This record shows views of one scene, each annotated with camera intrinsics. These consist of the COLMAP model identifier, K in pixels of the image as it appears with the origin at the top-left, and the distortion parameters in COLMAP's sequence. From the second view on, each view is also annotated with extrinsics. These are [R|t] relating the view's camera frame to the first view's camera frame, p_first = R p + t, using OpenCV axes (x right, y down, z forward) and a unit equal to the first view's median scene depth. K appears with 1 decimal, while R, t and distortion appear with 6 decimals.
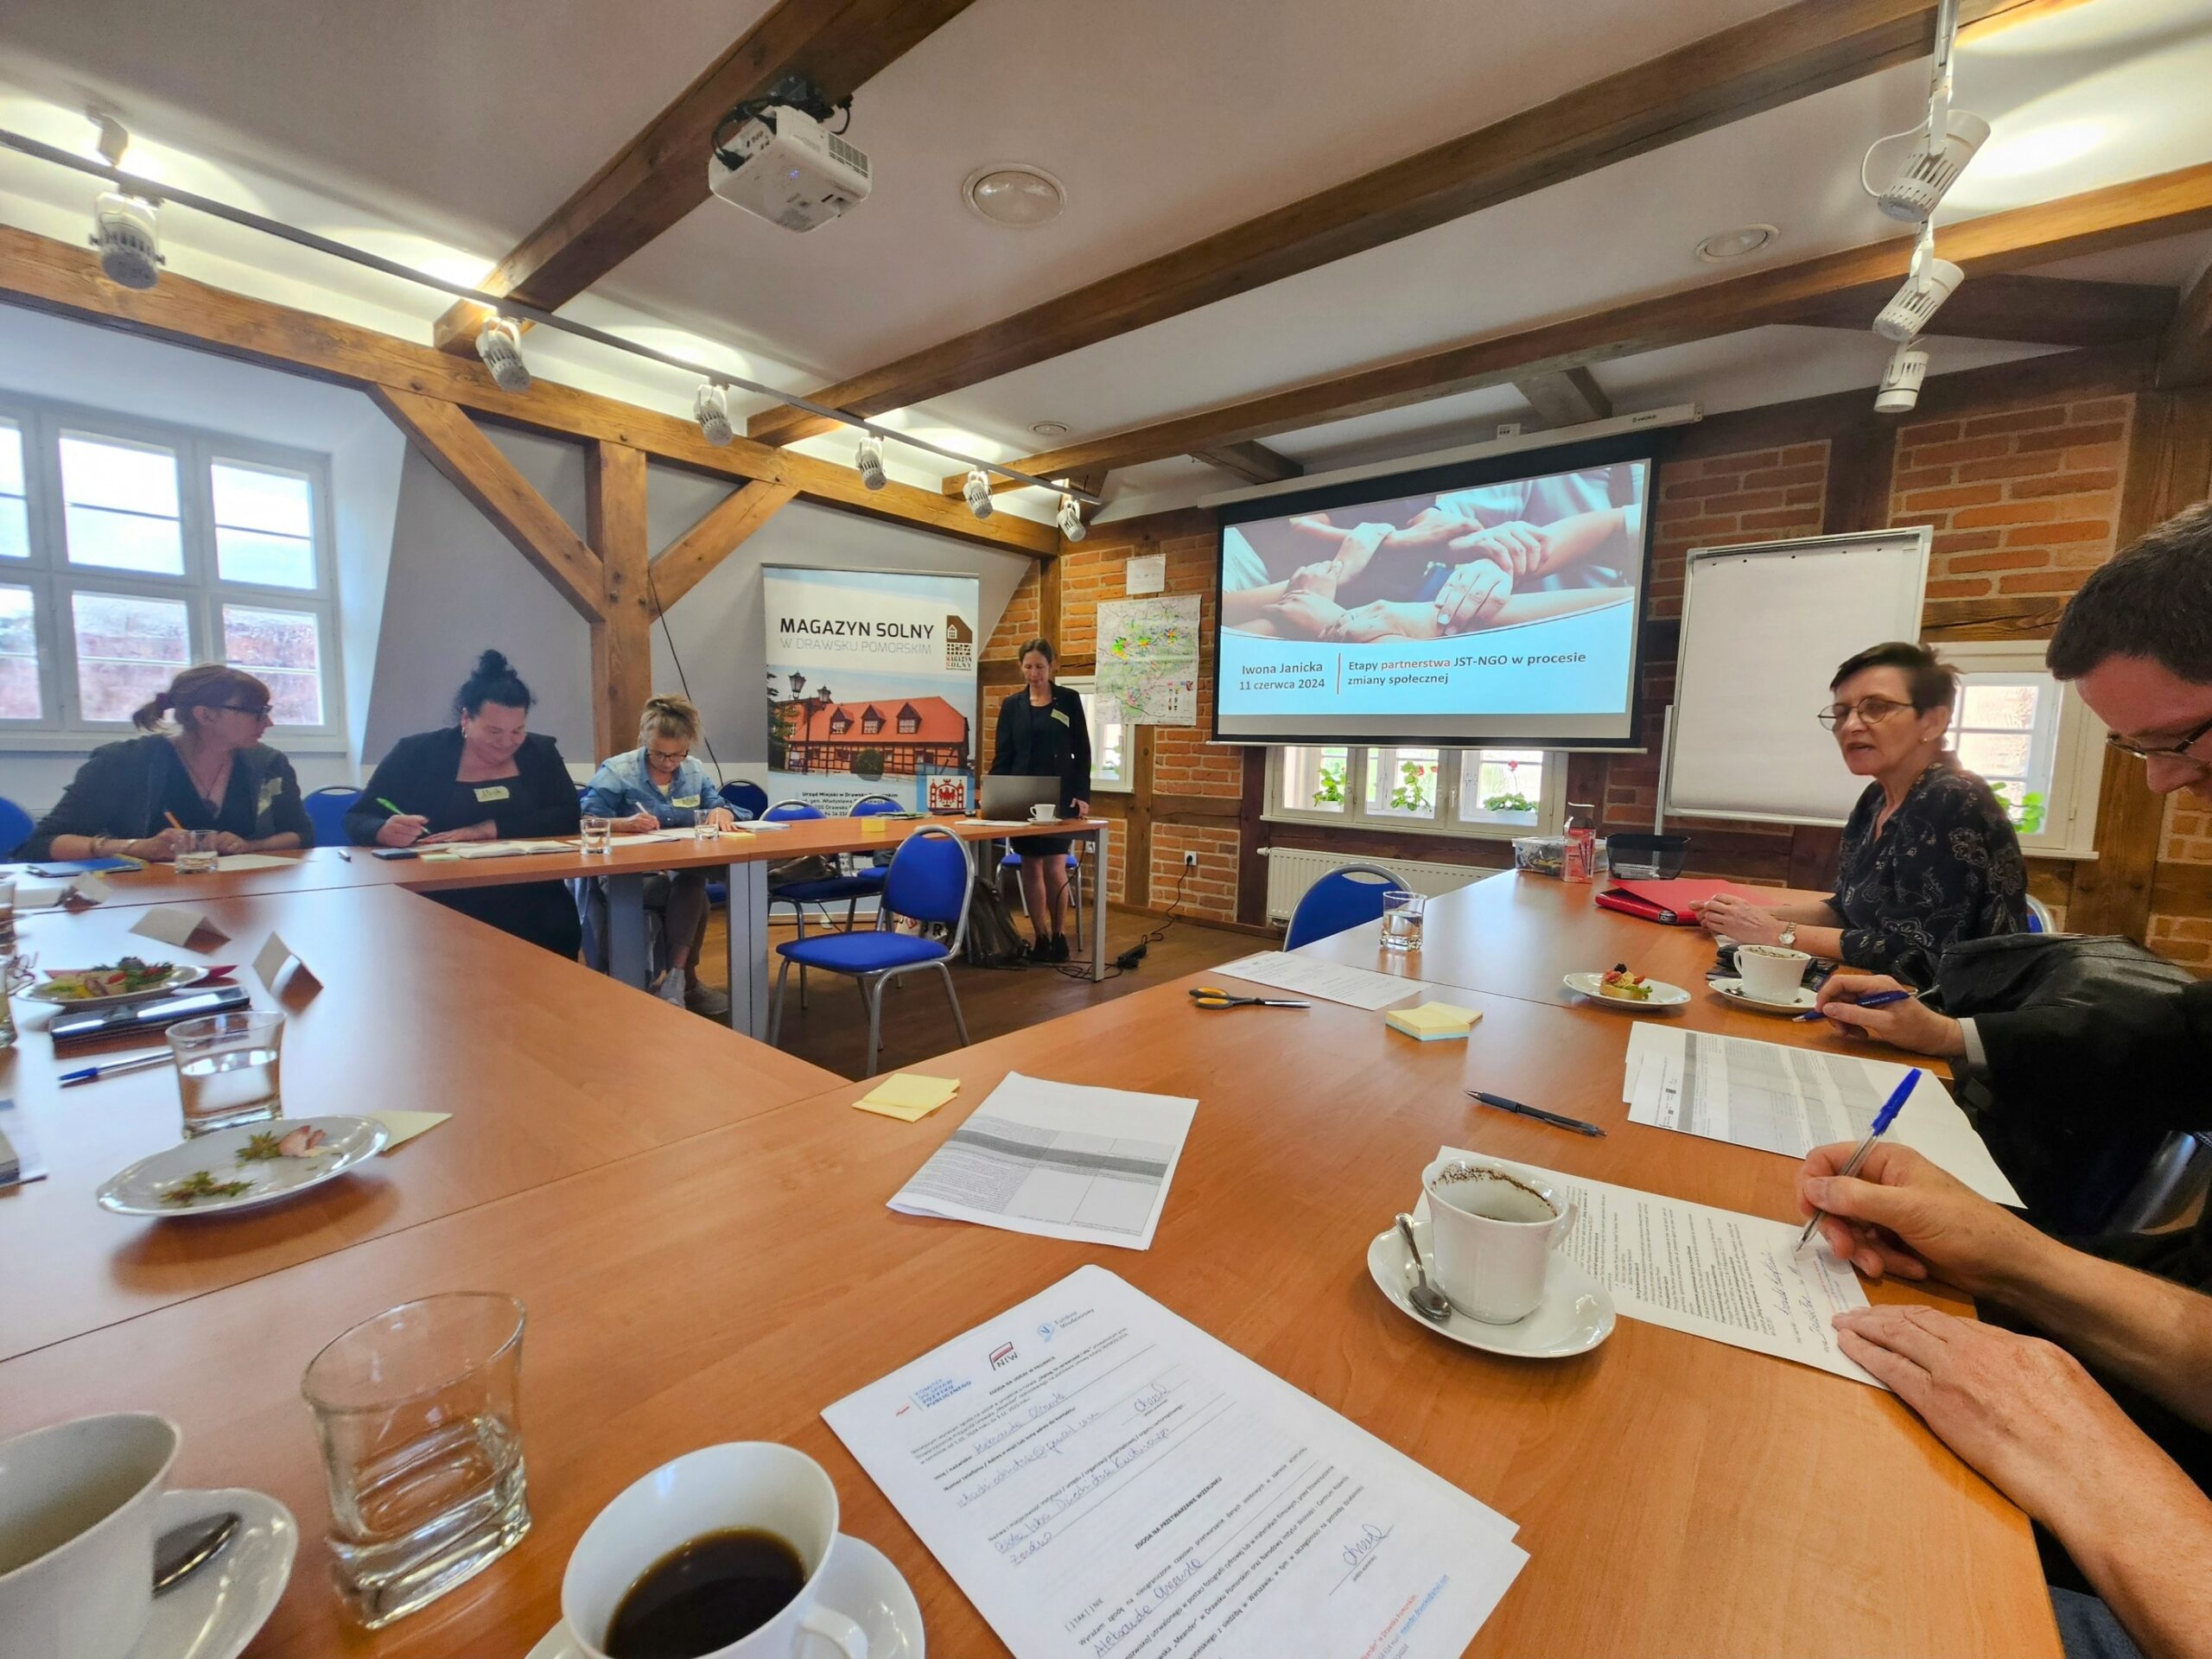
lens RADIAL K [[891.0, 0, 1106.0], [0, 891.0, 829.5], [0, 0, 1]] dist [-0.010622, 0.000255]
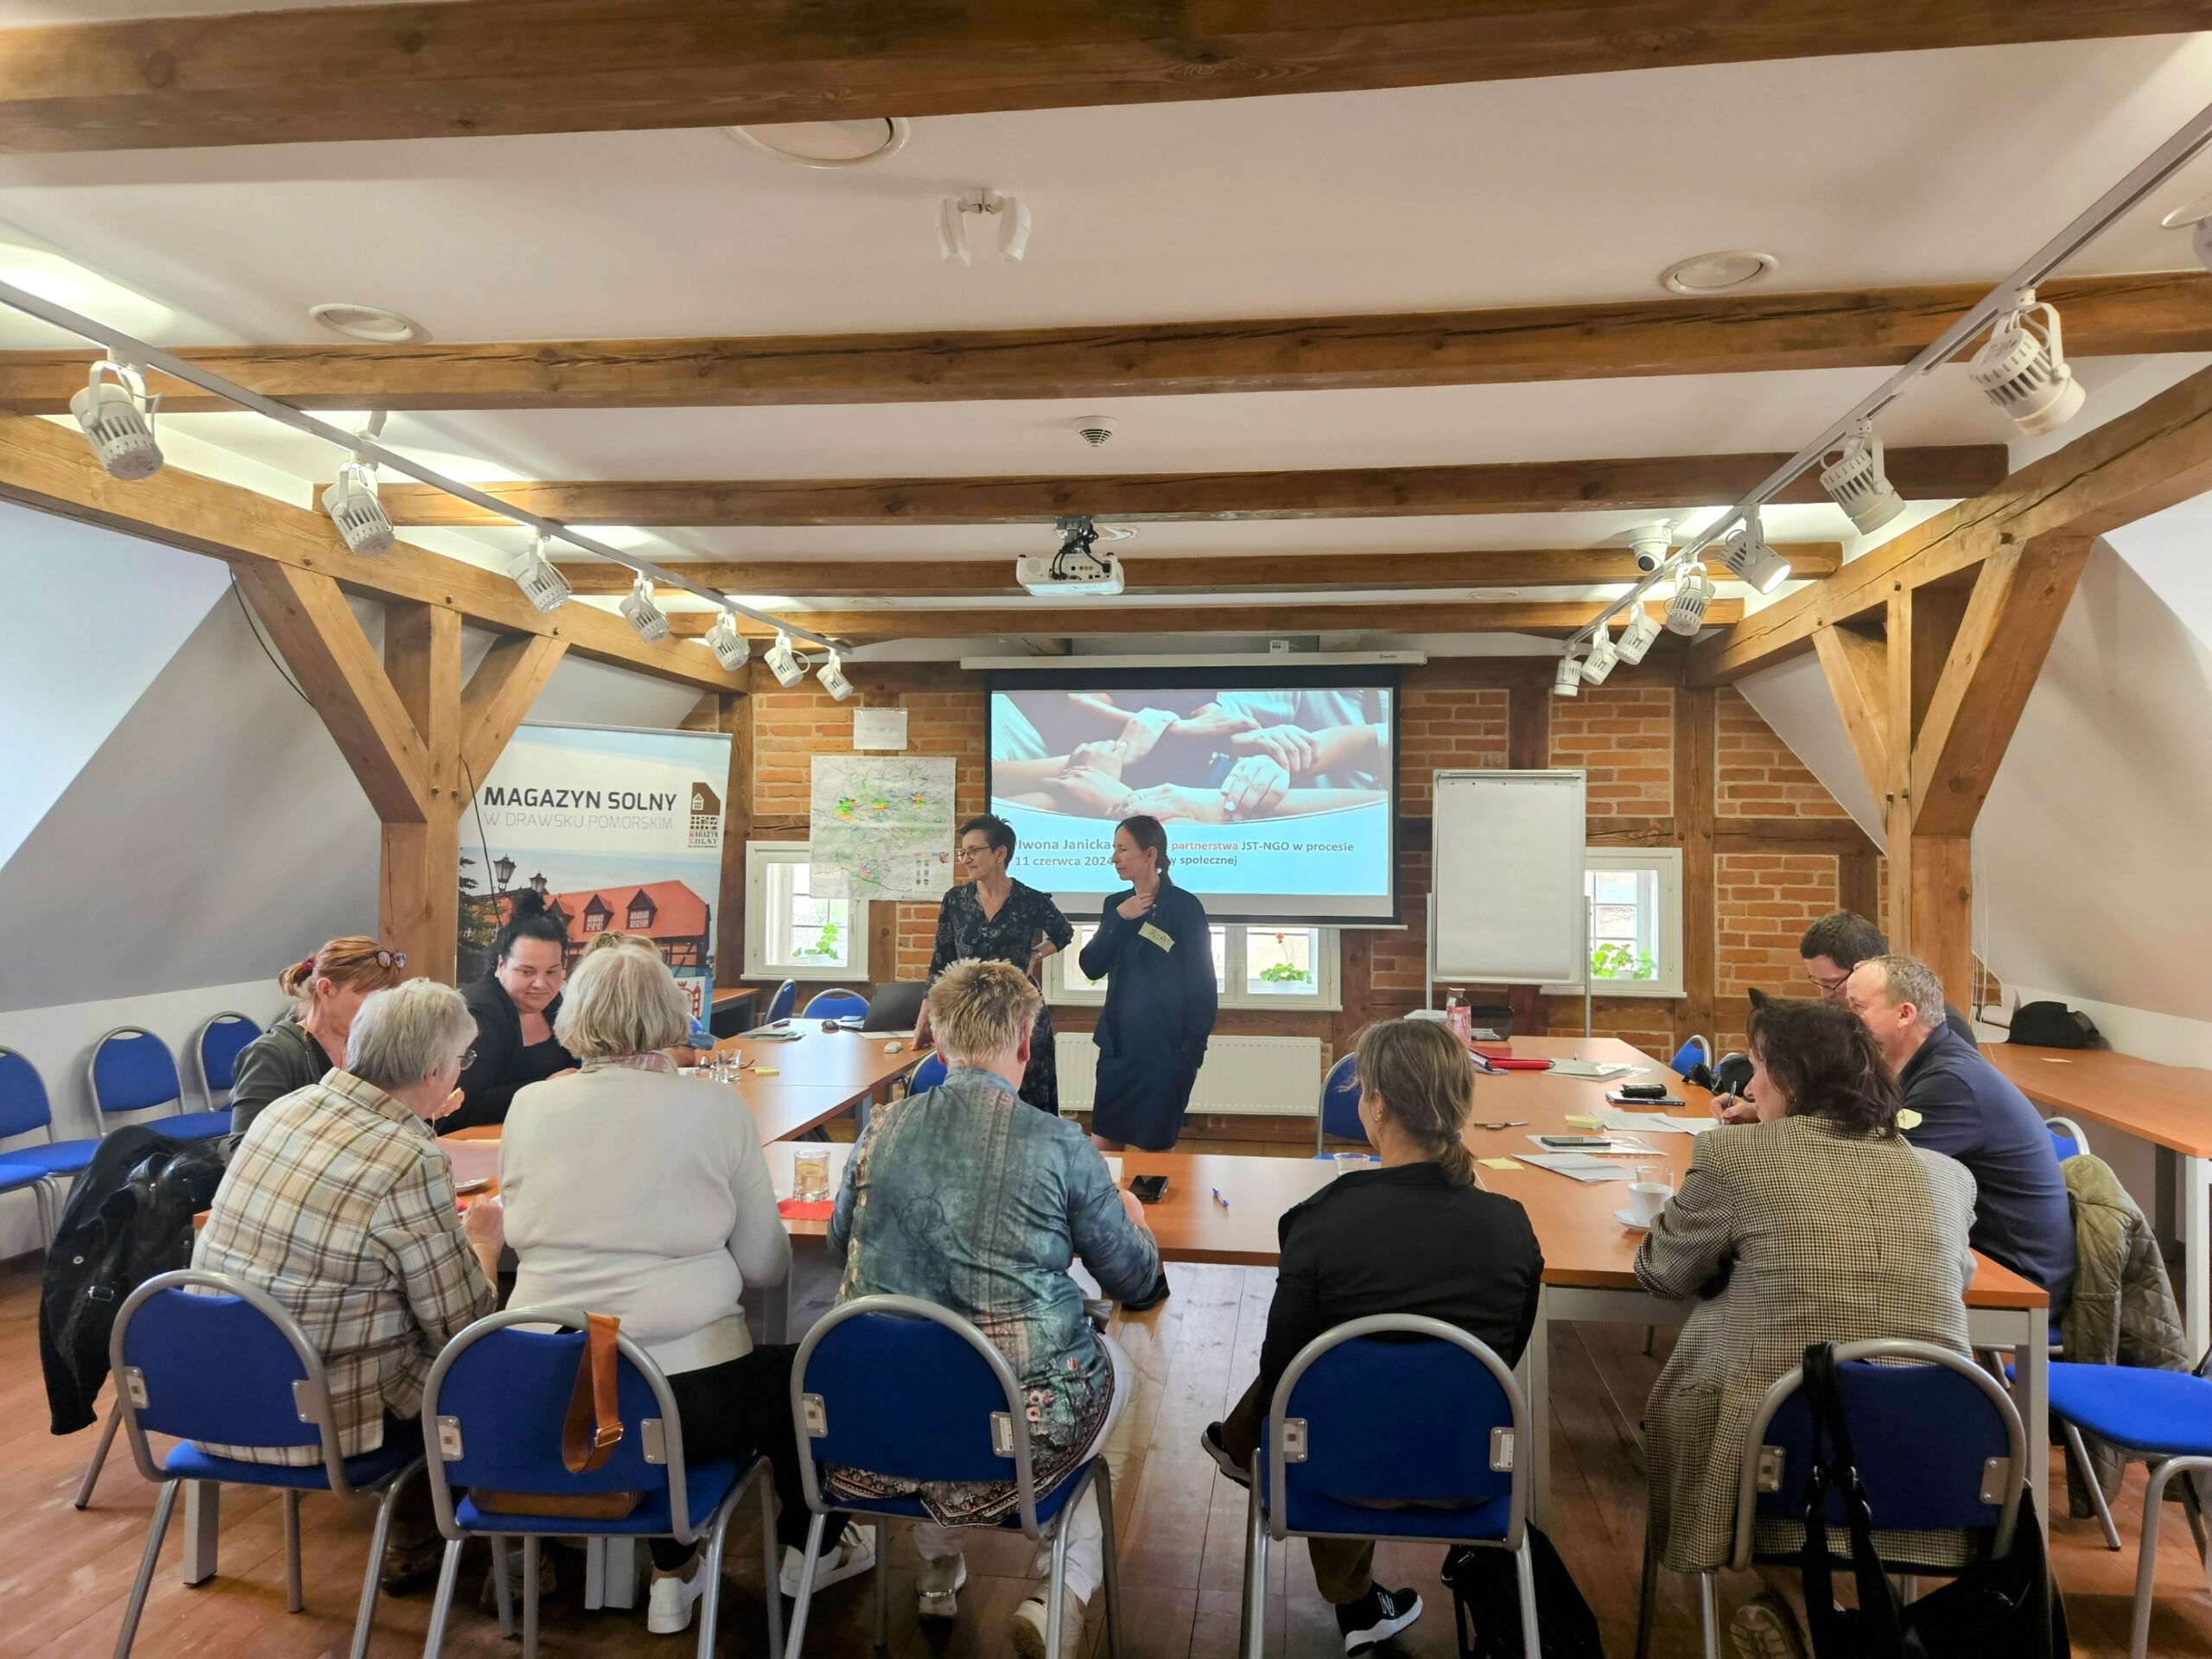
lens RADIAL K [[1506.1, 0, 1113.2], [0, 1506.1, 795.5], [0, 0, 1]] dist [0.081106, 0.000206]
pose [[0.842326, 0.001645, 0.538966, -0.651470], [0.064380, 0.992529, -0.103645, -0.062837], [-0.535110, 0.122001, 0.835927, -0.405444]]
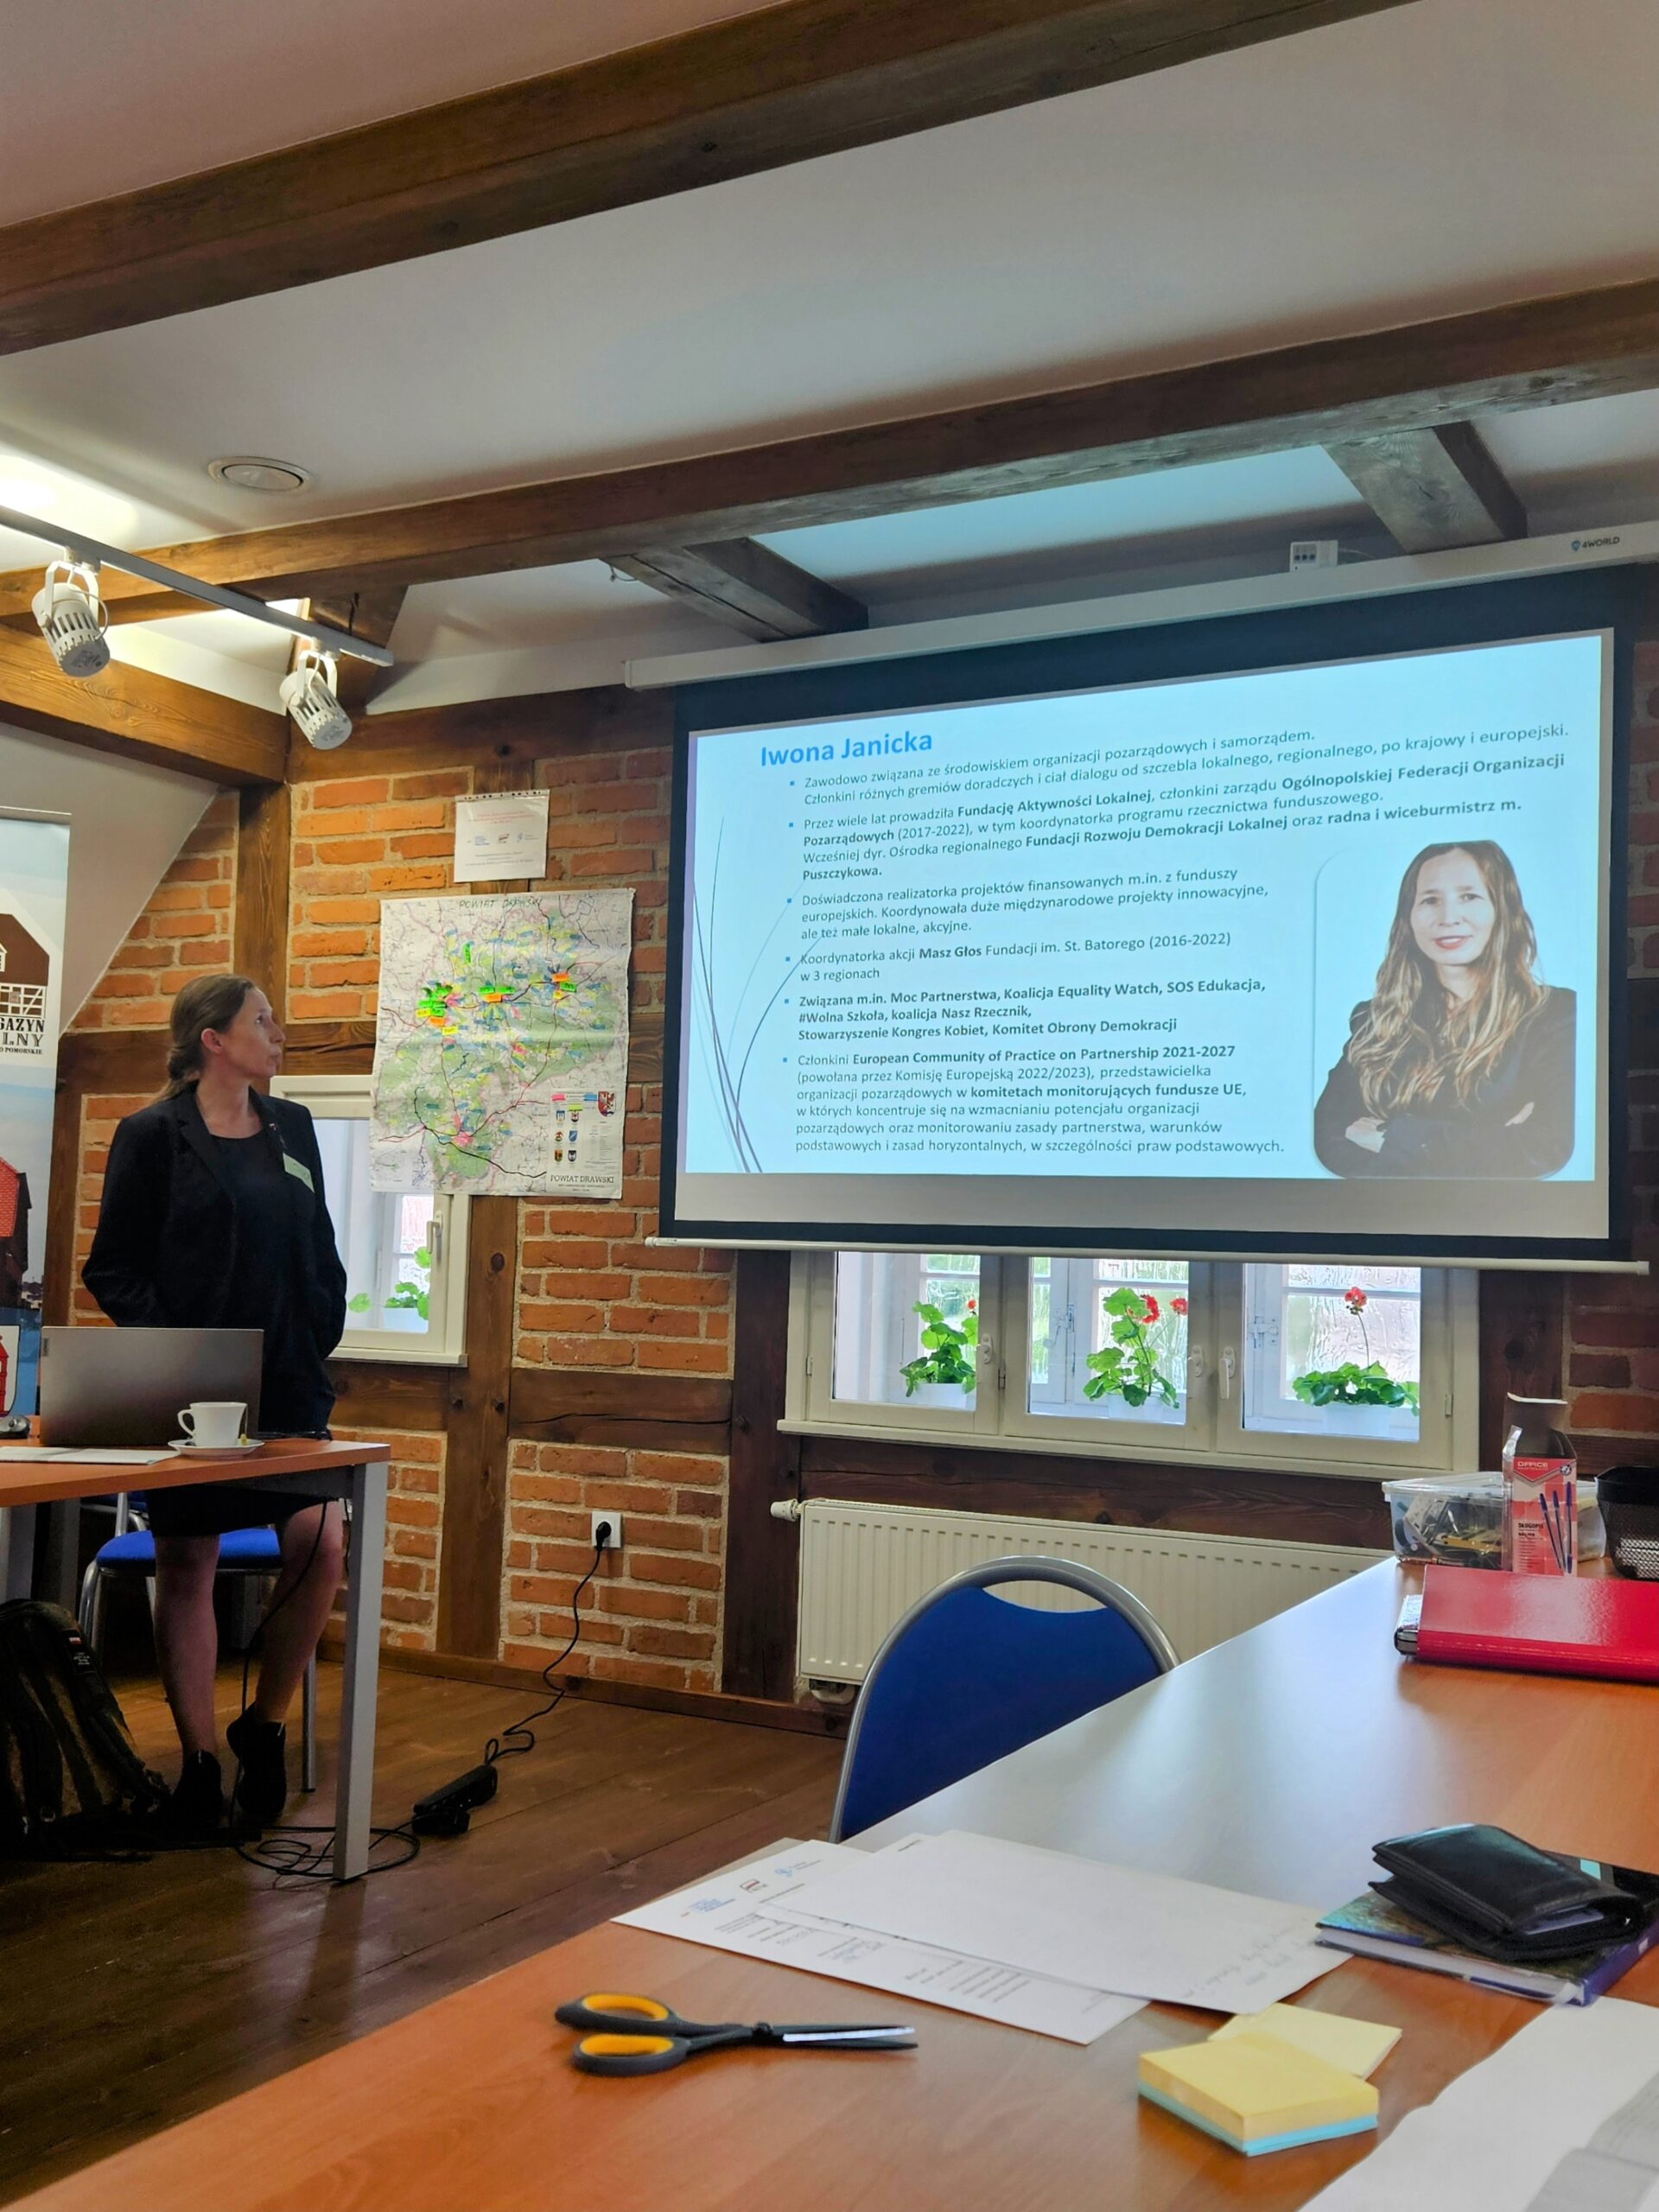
lens RADIAL K [[2120.5, 0, 829.5], [0, 2120.5, 1106.0], [0, 0, 1]] dist [0.075519, 0.000161]
pose [[0.981118, 0.017774, 0.192590, 0.006978], [0.013053, 0.987413, -0.157626, -0.004272], [-0.192967, 0.157164, 0.968537, 0.033032]]
